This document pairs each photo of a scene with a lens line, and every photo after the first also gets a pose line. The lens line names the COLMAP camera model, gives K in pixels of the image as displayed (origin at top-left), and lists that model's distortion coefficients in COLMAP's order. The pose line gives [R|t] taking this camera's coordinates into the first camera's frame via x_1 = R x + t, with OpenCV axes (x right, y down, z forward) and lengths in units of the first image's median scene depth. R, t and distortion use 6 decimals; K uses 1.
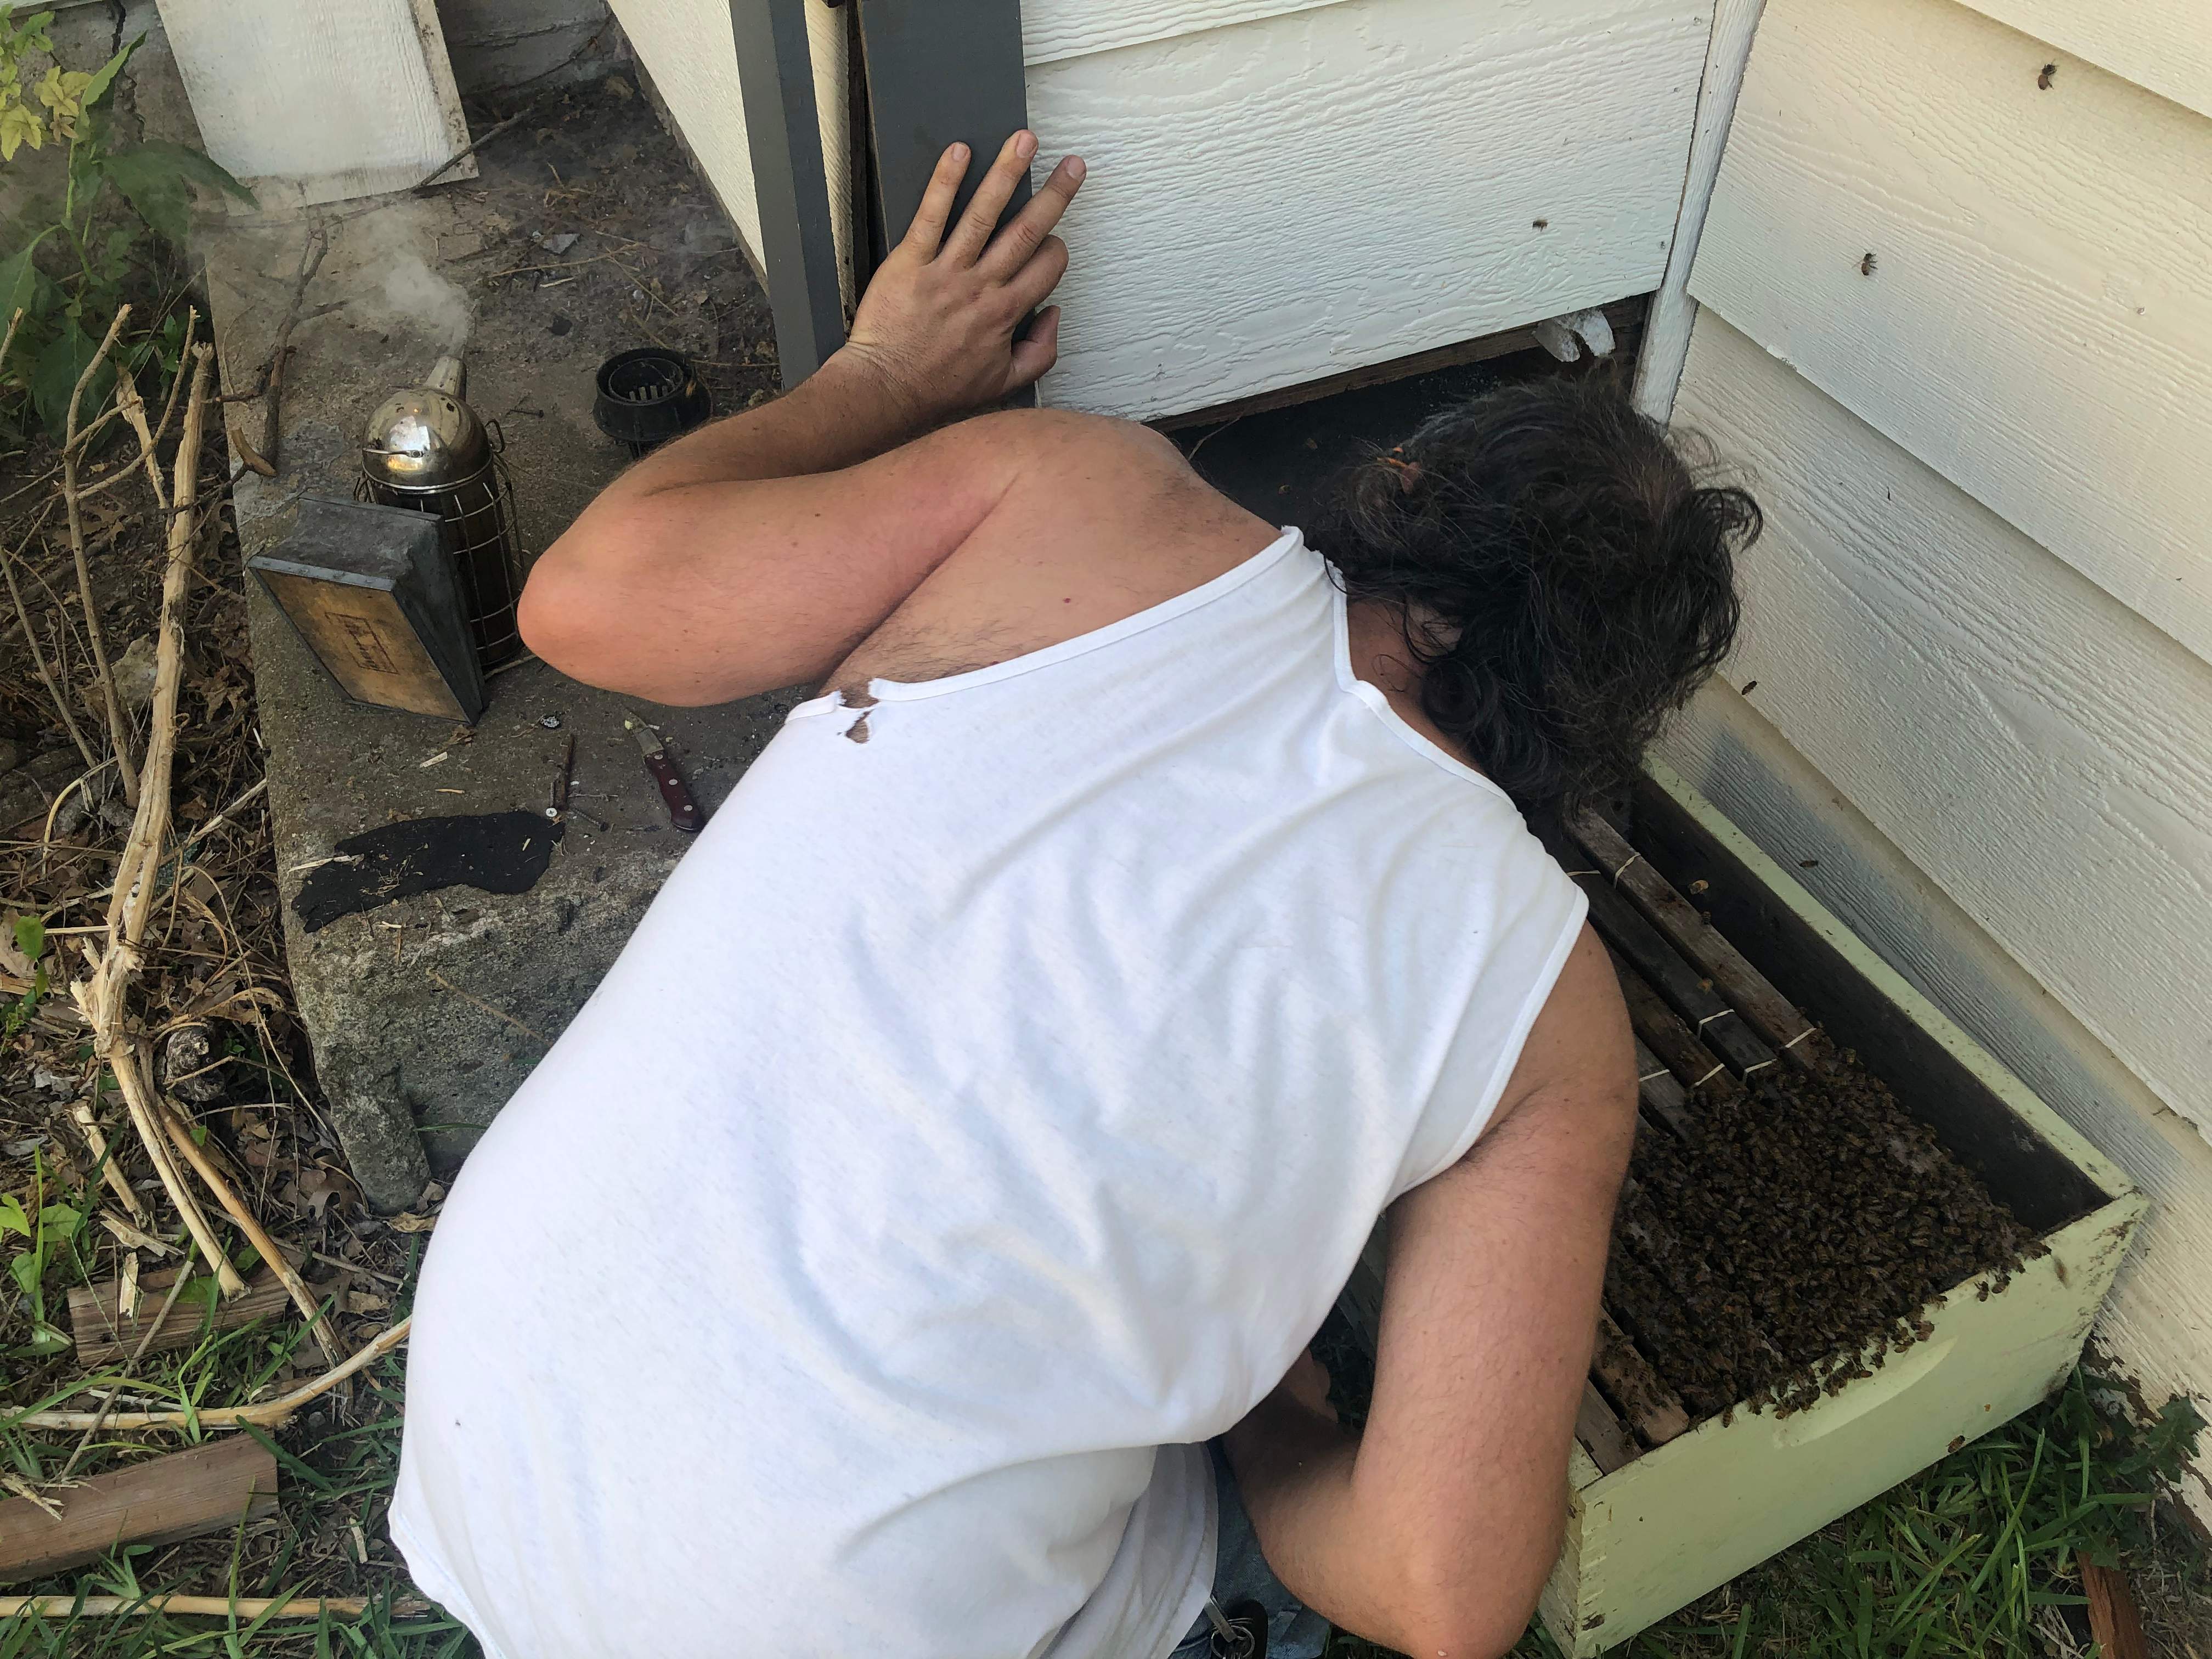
lens RADIAL K [[1832.0, 0, 1106.1], [0, 1832.0, 790.5], [0, 0, 1]] dist [0.058325, -0.085017]
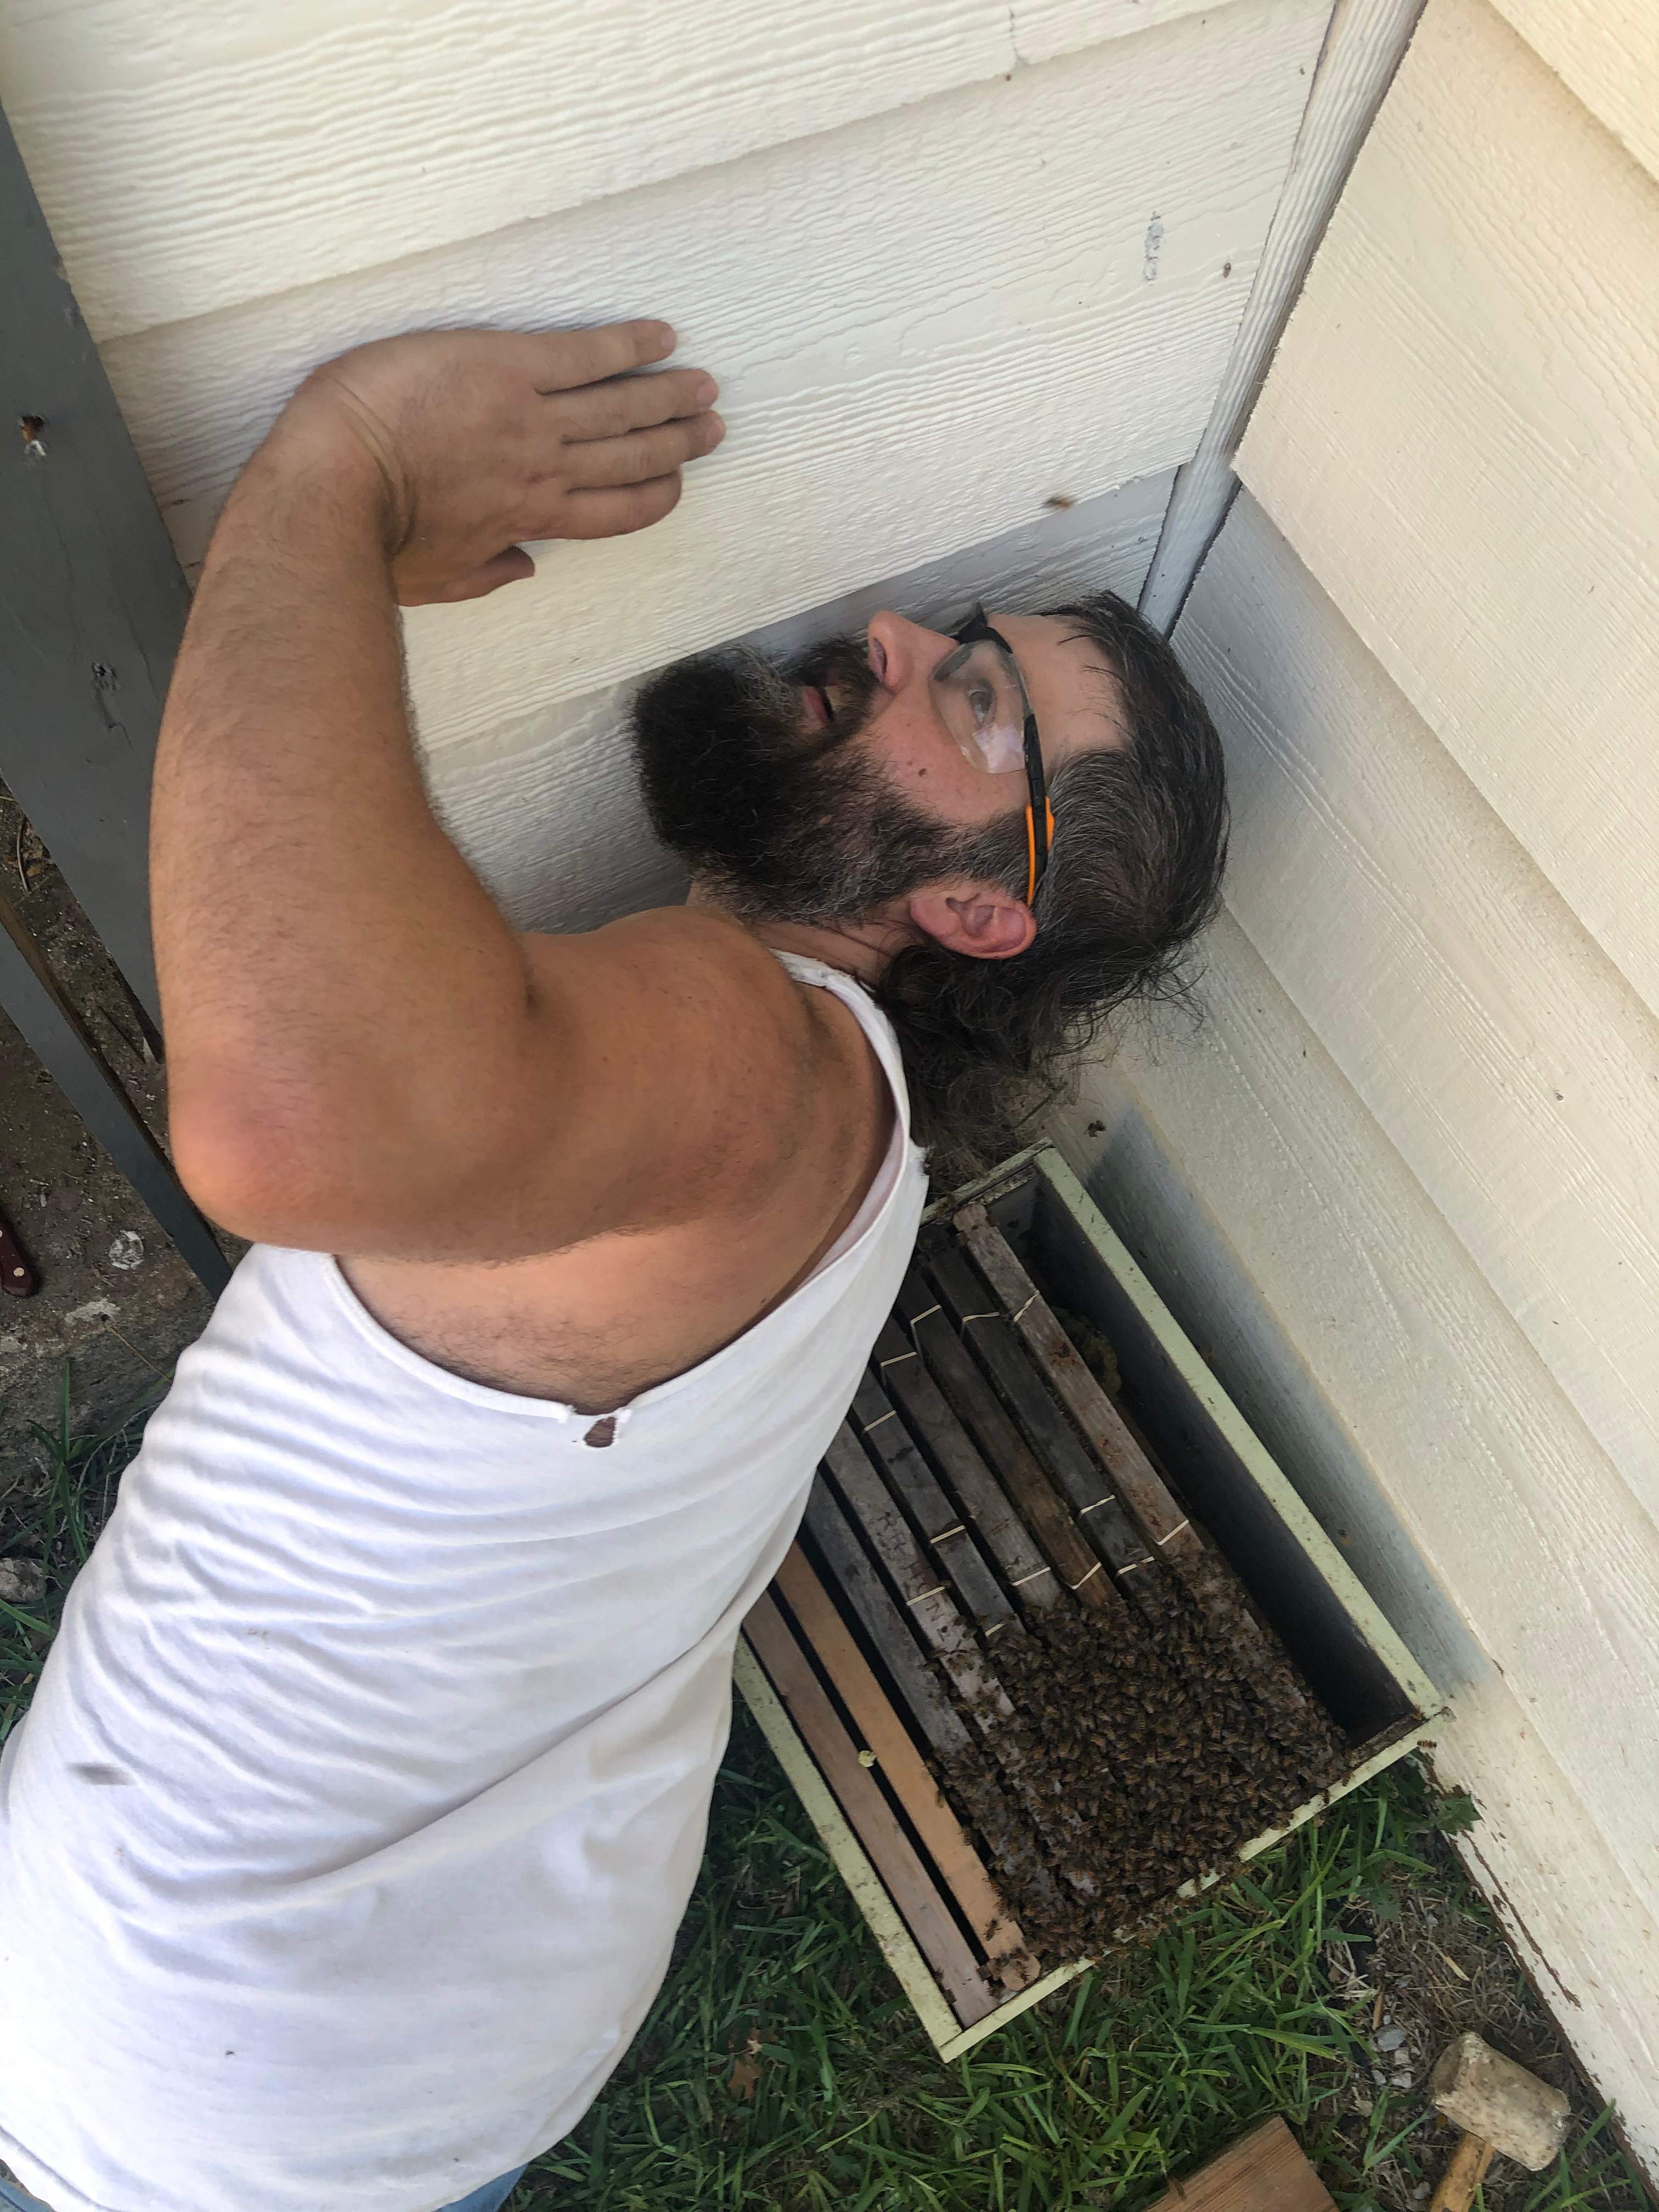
lens RADIAL K [[1832.0, 0, 859.4], [0, 1832.0, 1062.9], [0, 0, 1]] dist [0.058325, -0.085017]
pose [[0.987235, -0.053559, 0.149997, 0.057915], [-0.008161, 0.923519, 0.383467, -0.518422], [-0.159063, -0.379796, 0.911292, 0.176130]]
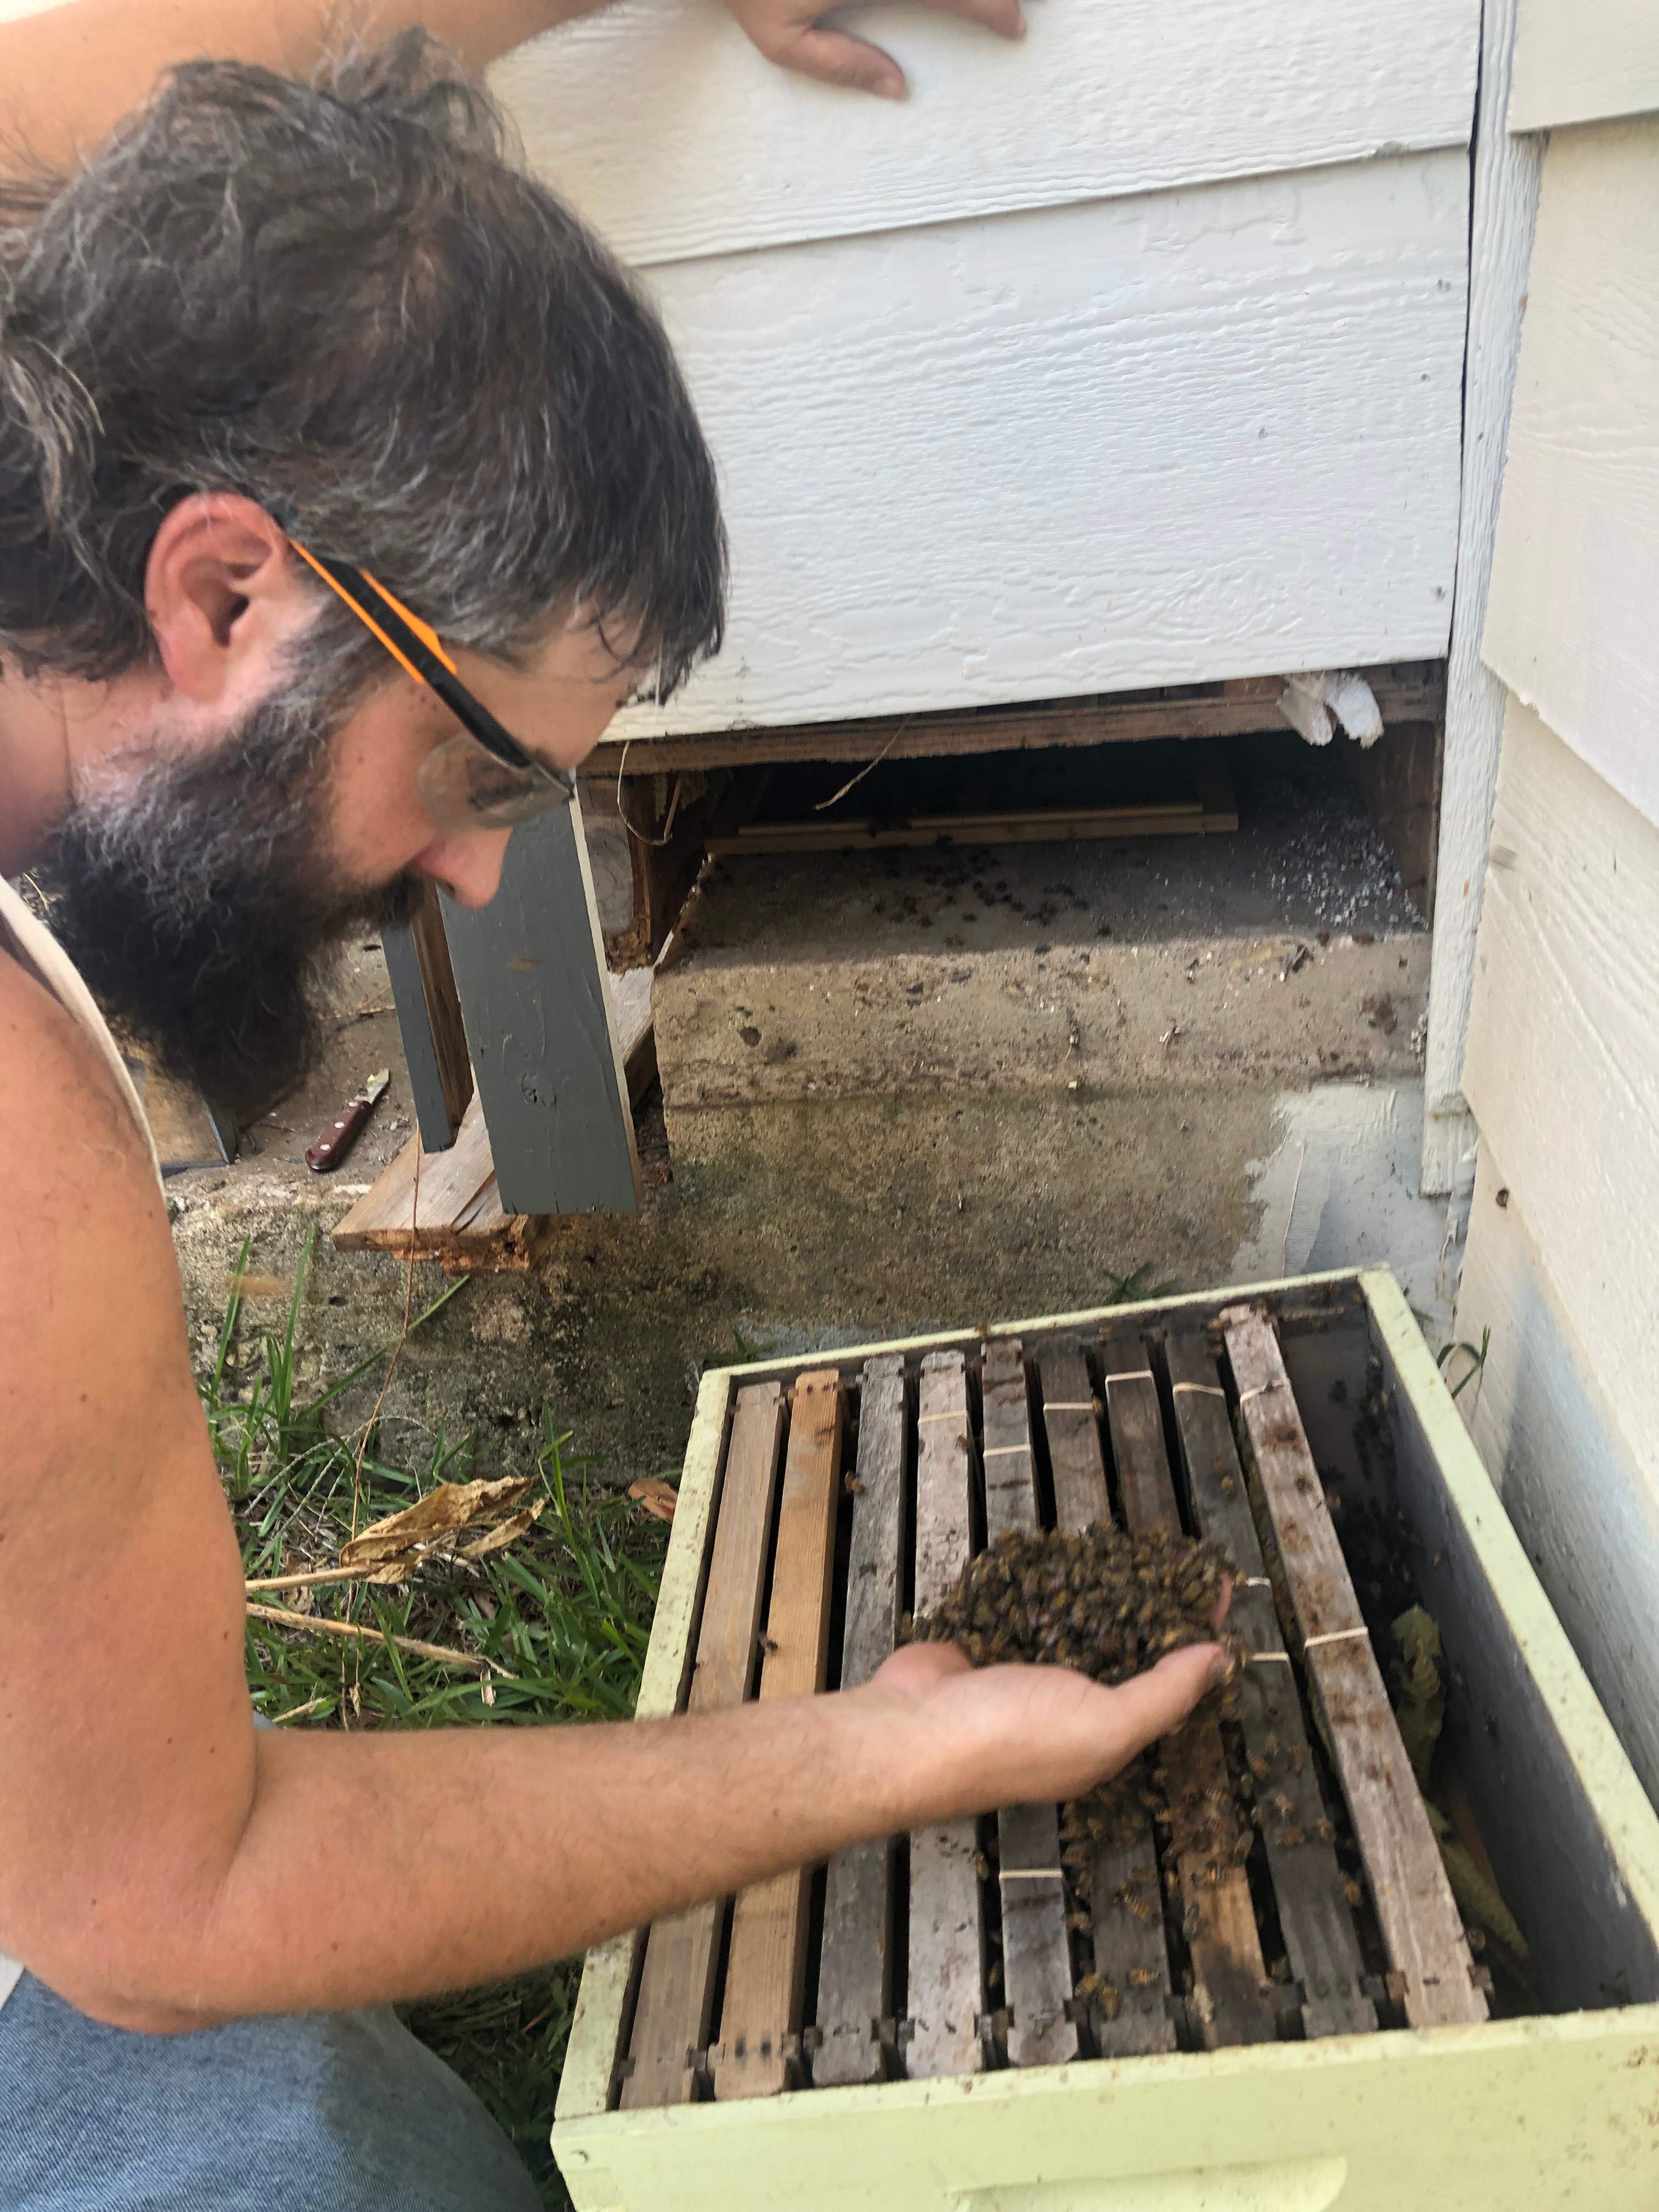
lens RADIAL K [[1832.0, 0, 807.1], [0, 1832.0, 1059.6], [0, 0, 1]] dist [0.058325, -0.085017]
pose [[0.883199, 0.134343, -0.449346, 0.479020], [-0.256754, 0.940270, -0.223539, 0.136699], [0.392476, 0.312801, 0.864938, 0.318909]]
